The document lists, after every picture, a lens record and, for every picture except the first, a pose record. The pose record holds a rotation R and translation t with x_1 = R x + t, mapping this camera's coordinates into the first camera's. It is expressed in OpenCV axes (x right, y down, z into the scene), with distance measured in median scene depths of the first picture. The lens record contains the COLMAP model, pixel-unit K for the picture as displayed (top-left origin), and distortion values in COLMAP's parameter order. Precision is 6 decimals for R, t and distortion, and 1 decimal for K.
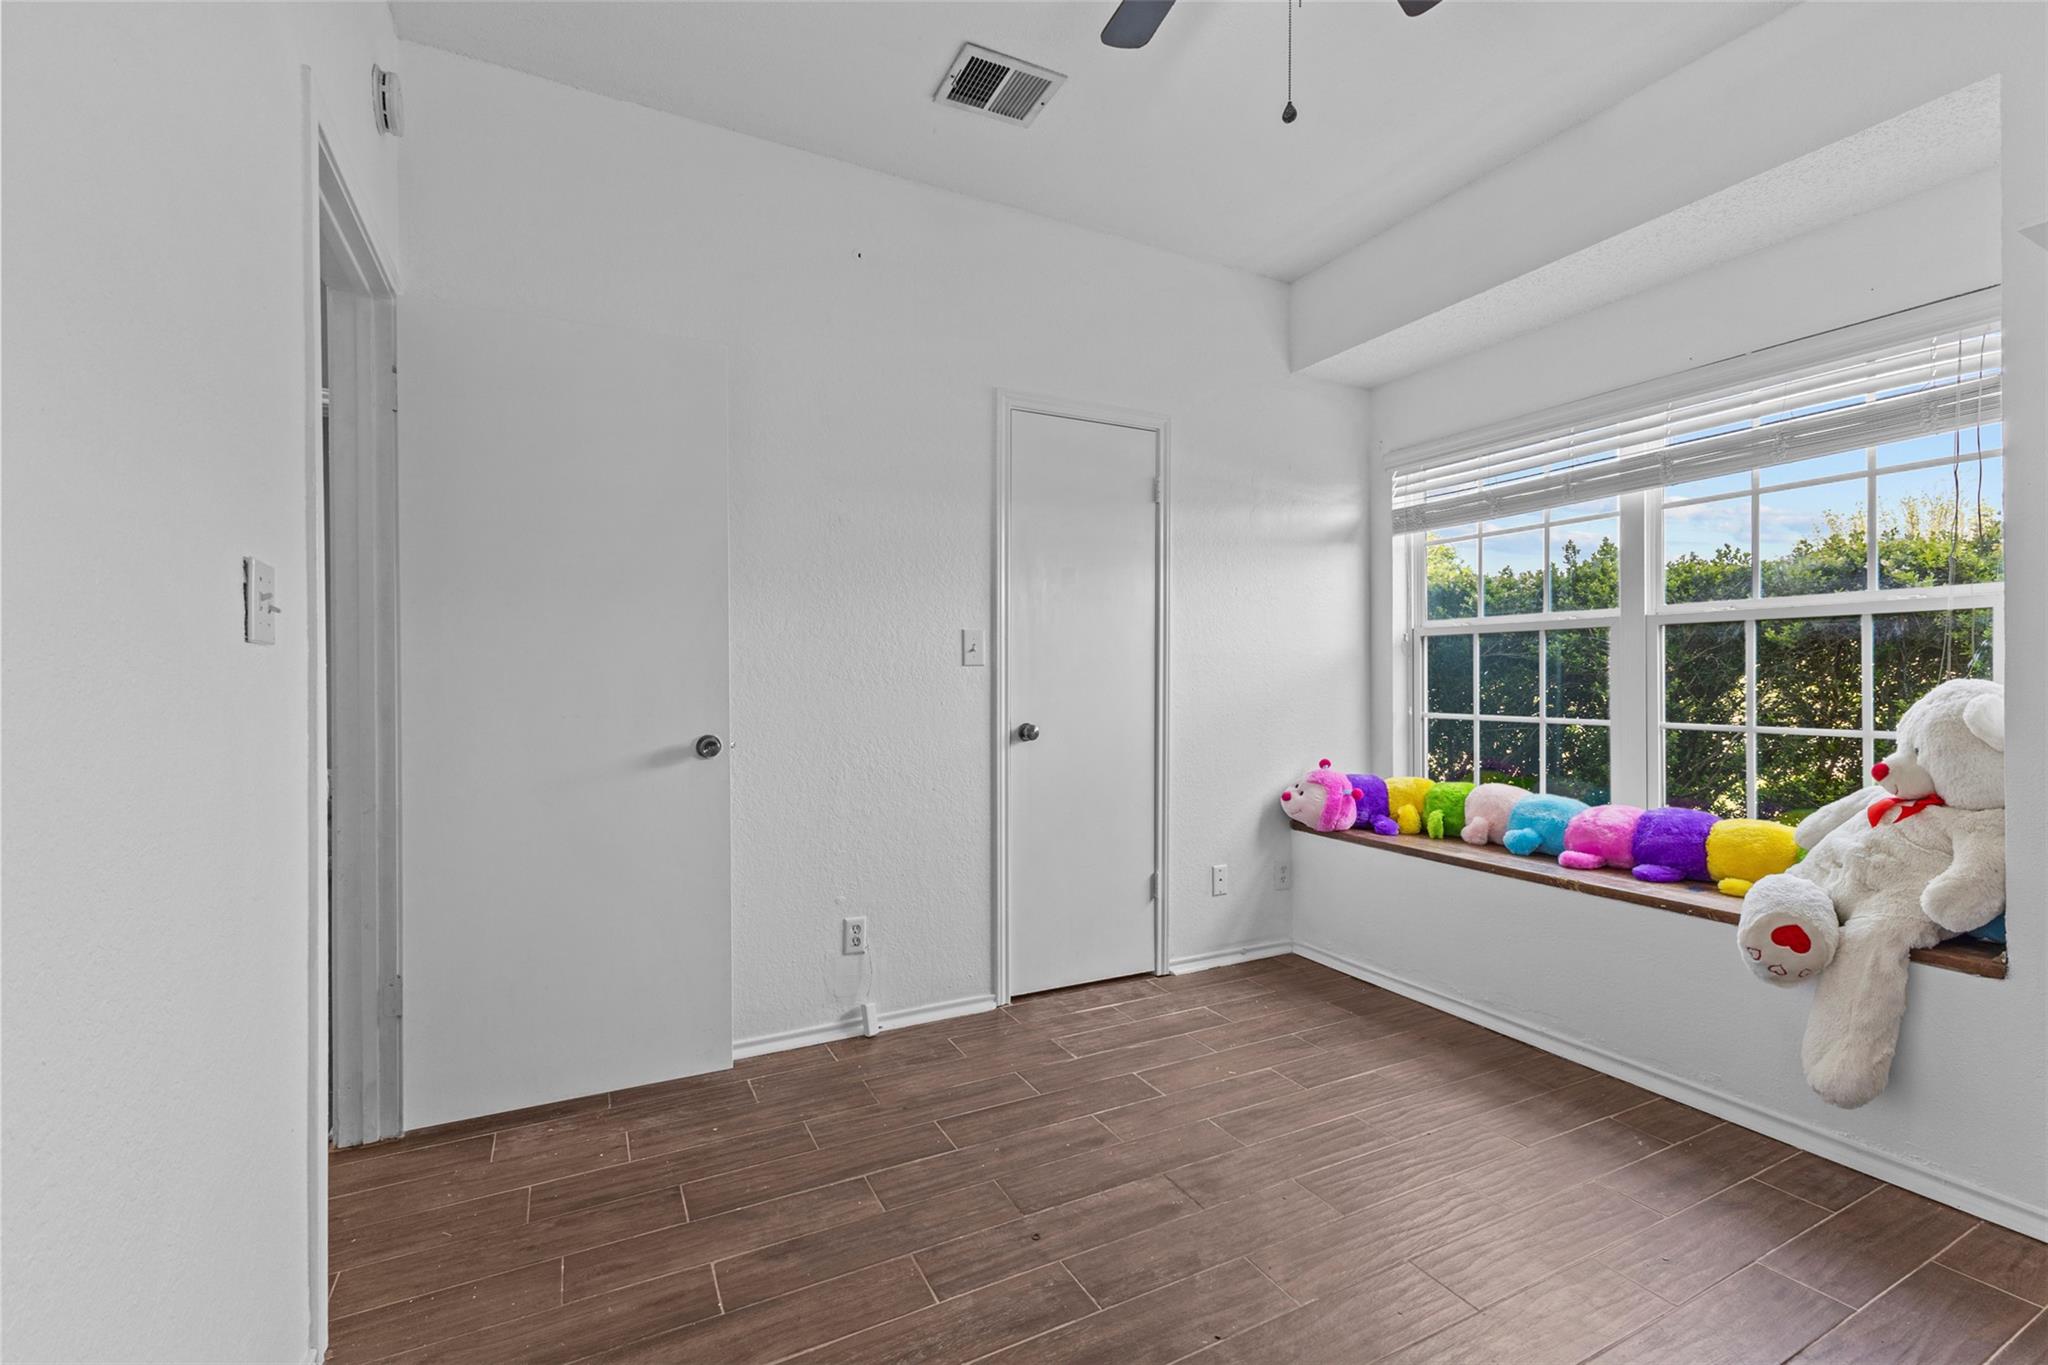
lens RADIAL K [[876.4, 0, 1021.2], [0, 876.4, 678.8], [0, 0, 1]] dist [0.010076, -0.001377]
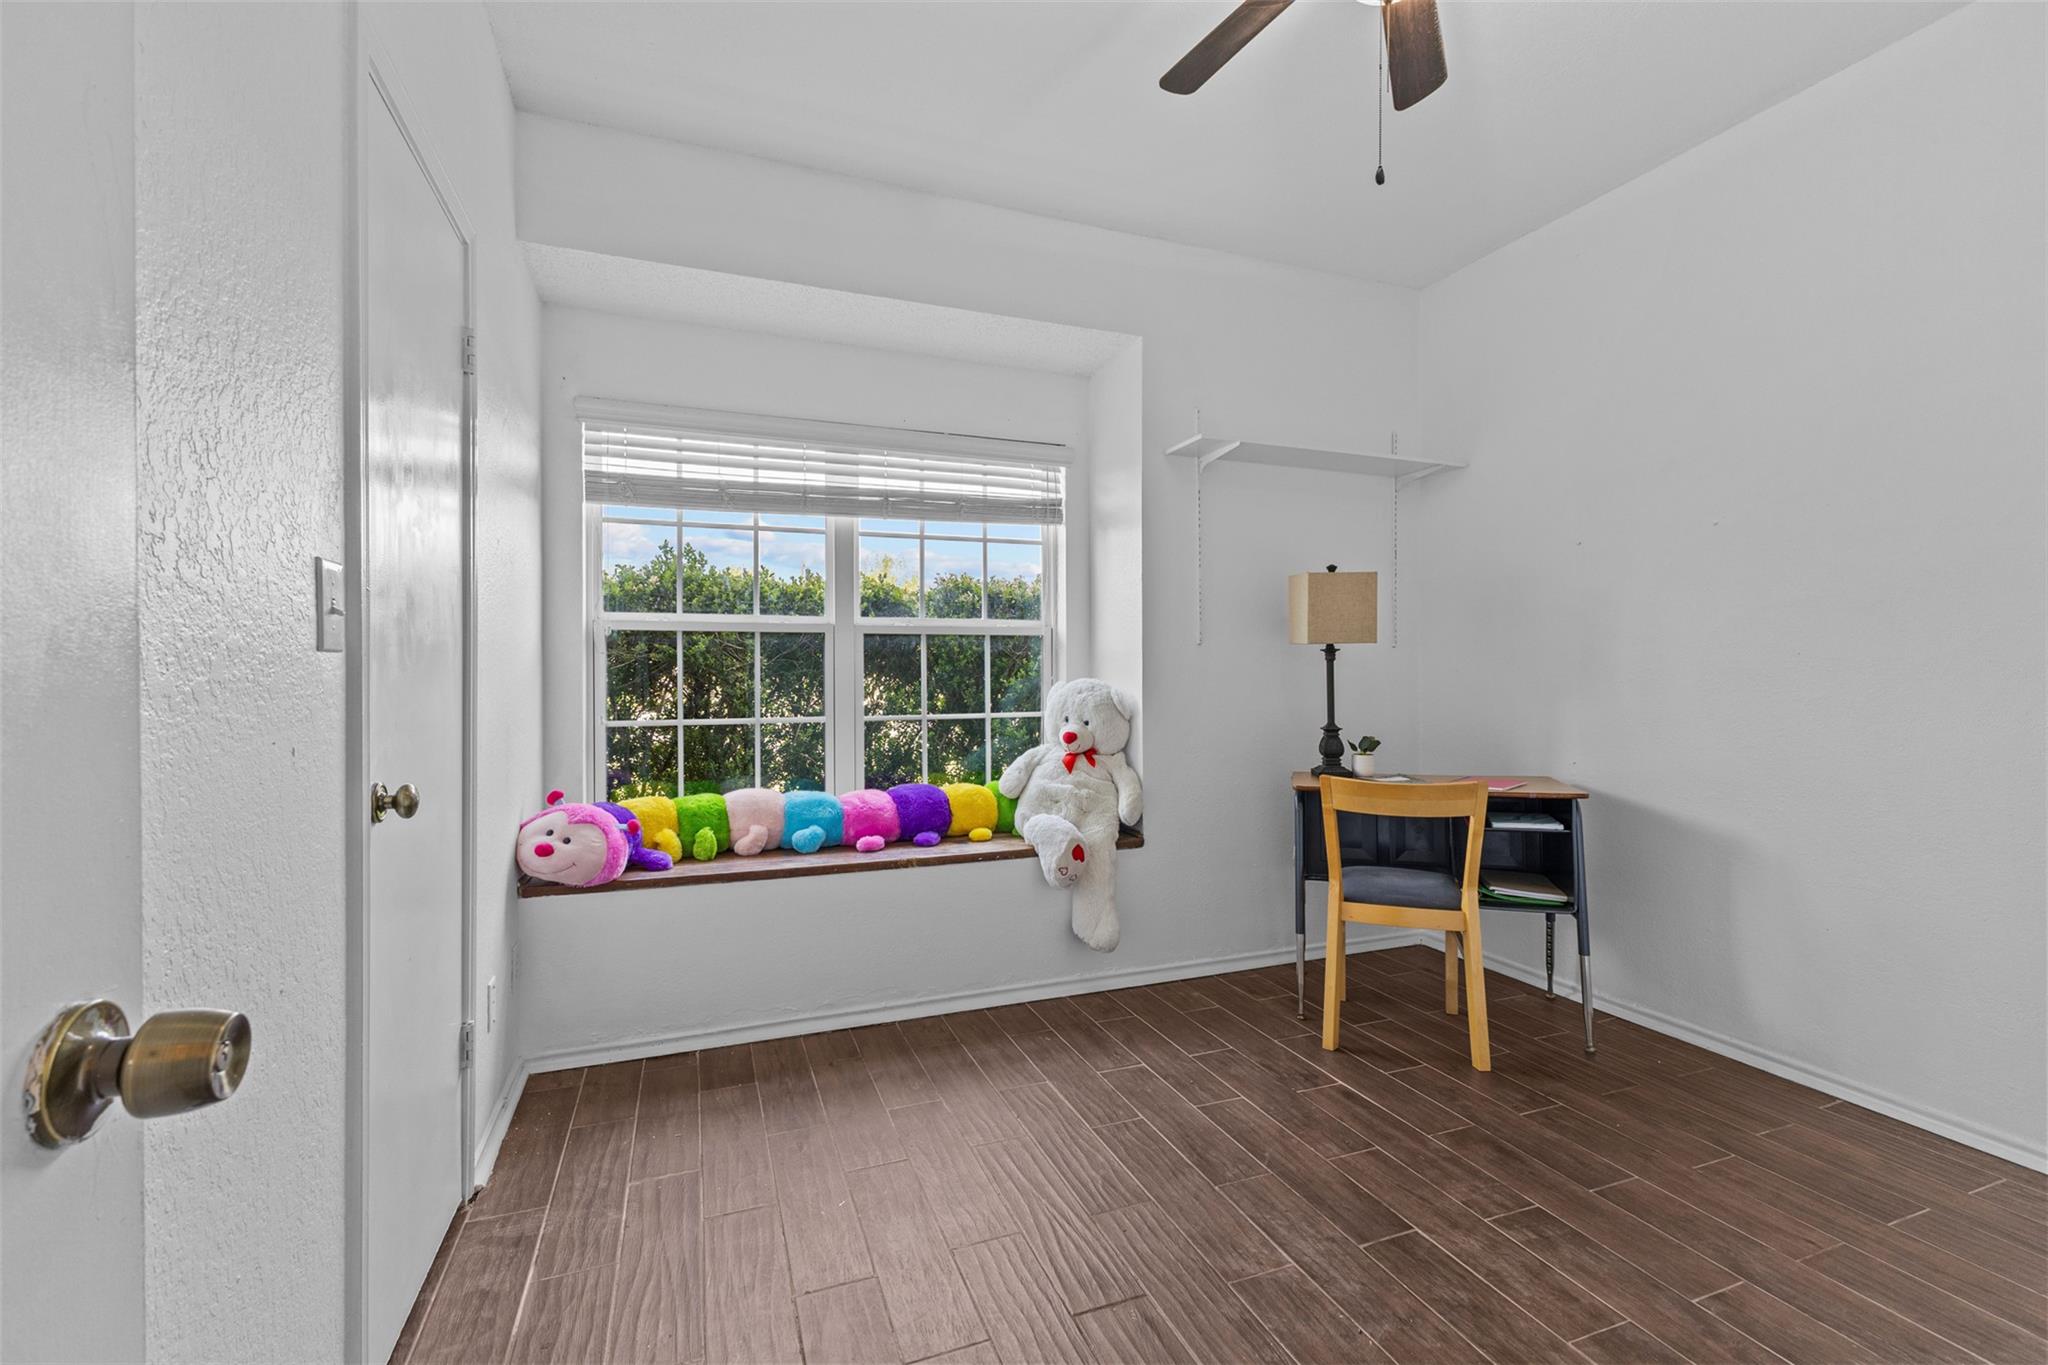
lens RADIAL K [[876.4, 0, 1022.9], [0, 876.4, 680.6], [0, 0, 1]] dist [0.010076, -0.001377]
pose [[0.107556, -0.001150, 0.994198, -0.411469], [0.006599, 0.999978, 0.000443, 0.002164], [-0.994177, 0.006513, 0.107561, 0.642457]]
